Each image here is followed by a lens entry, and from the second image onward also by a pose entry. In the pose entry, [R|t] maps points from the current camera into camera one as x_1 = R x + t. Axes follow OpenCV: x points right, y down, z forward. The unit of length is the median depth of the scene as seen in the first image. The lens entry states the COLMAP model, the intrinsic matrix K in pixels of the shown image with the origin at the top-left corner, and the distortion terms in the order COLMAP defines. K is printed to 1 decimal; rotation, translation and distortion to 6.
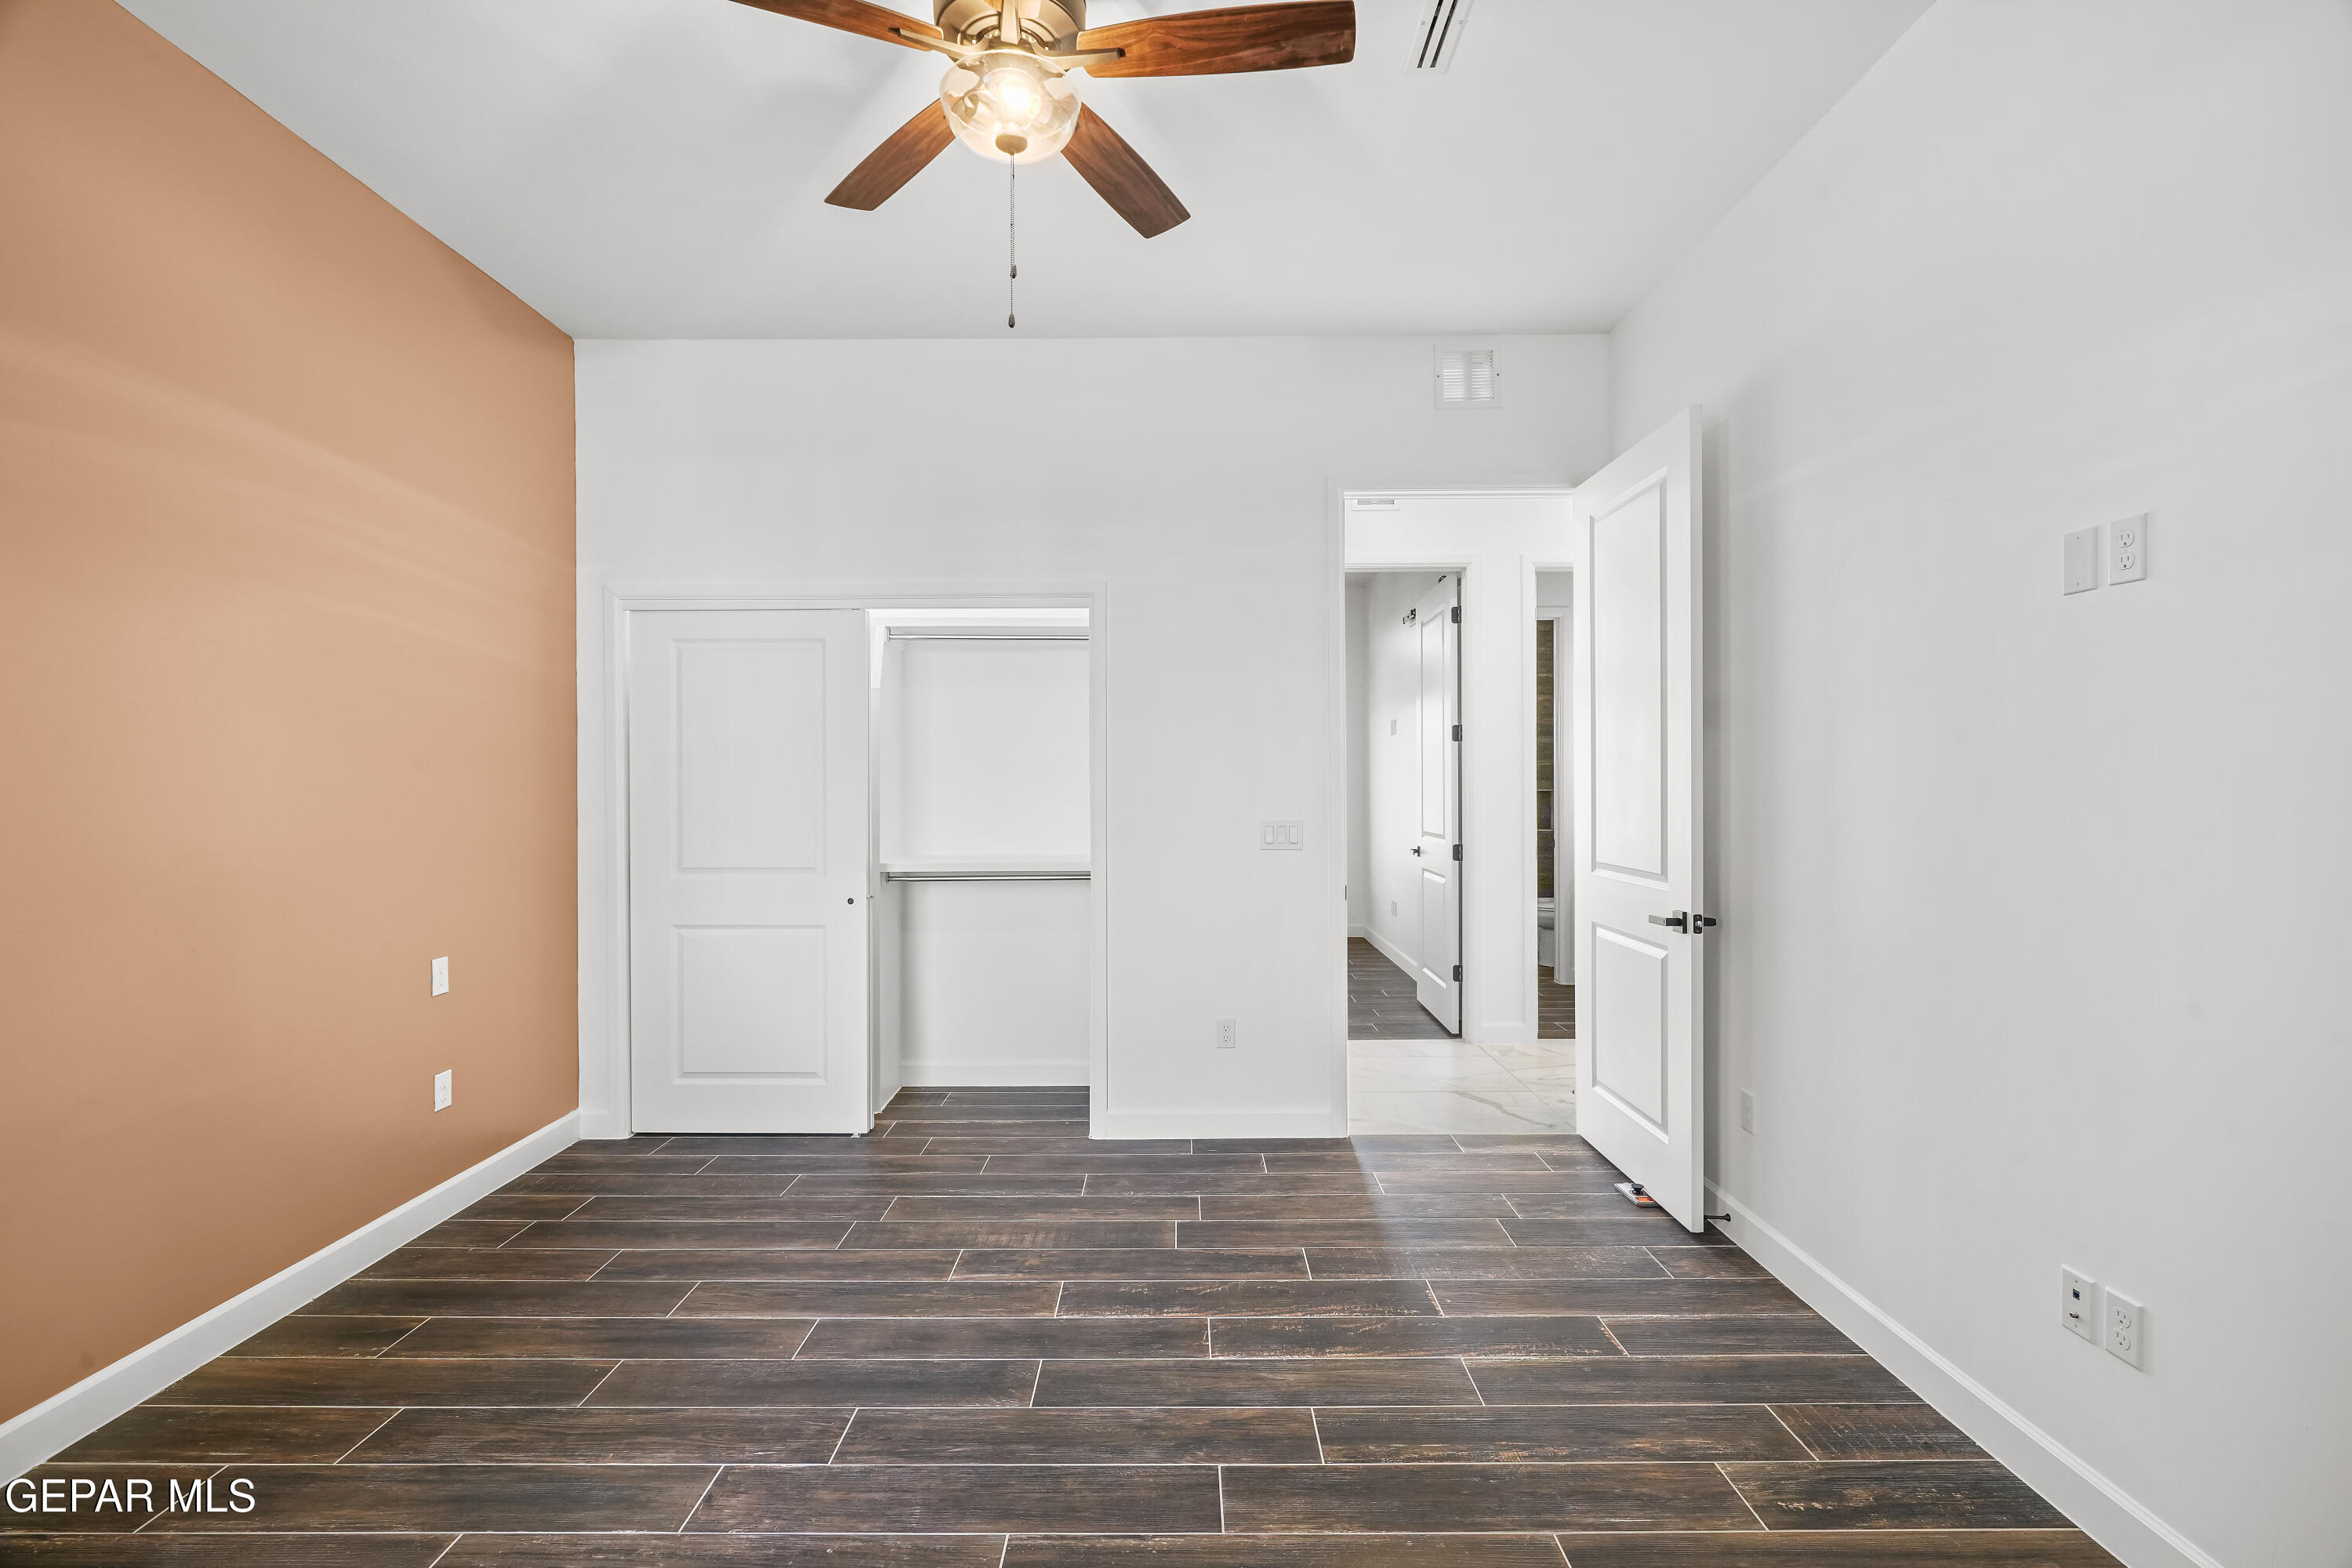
lens RADIAL K [[1065.9, 0, 1168.0], [0, 1065.9, 786.8], [0, 0, 1]] dist [-0.012165, 0.006344]
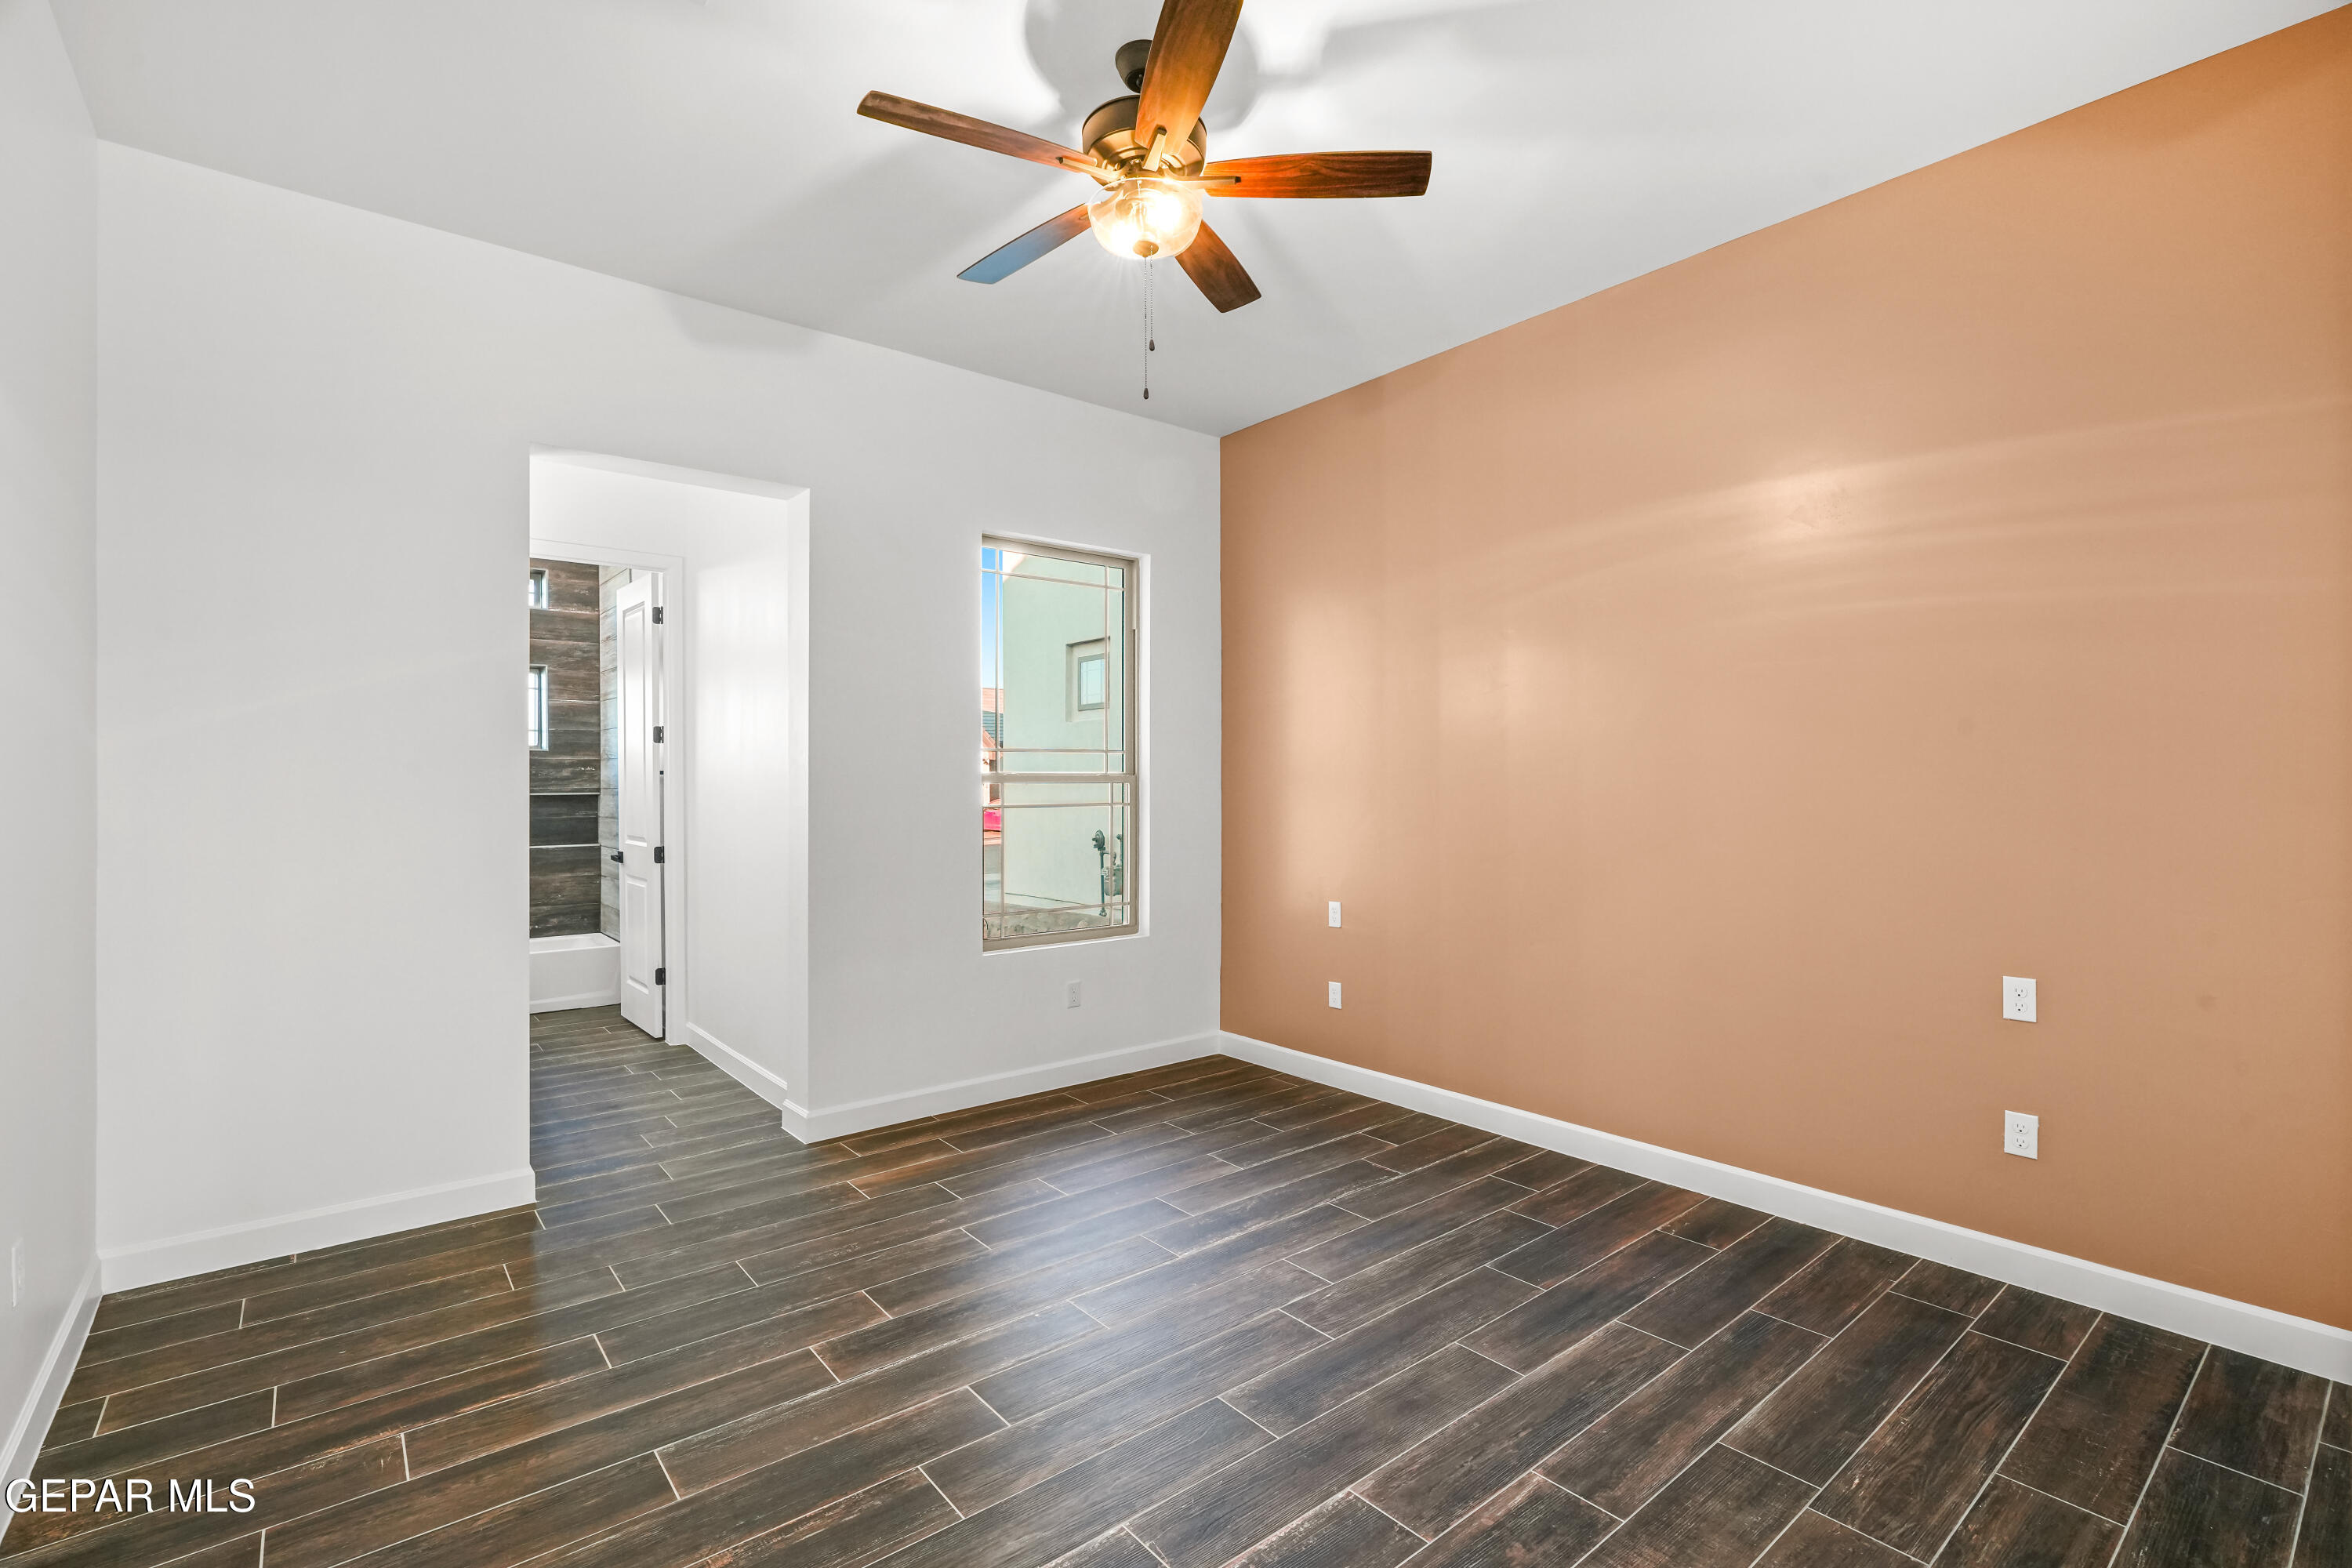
lens RADIAL K [[1065.9, 0, 1167.7], [0, 1065.9, 786.4], [0, 0, 1]] dist [-0.012165, 0.006344]
pose [[-0.777864, 0.004245, -0.628419, 0.498926], [-0.000599, 0.999972, 0.007496, 0.003384], [0.628433, 0.006207, -0.777839, 1.635368]]
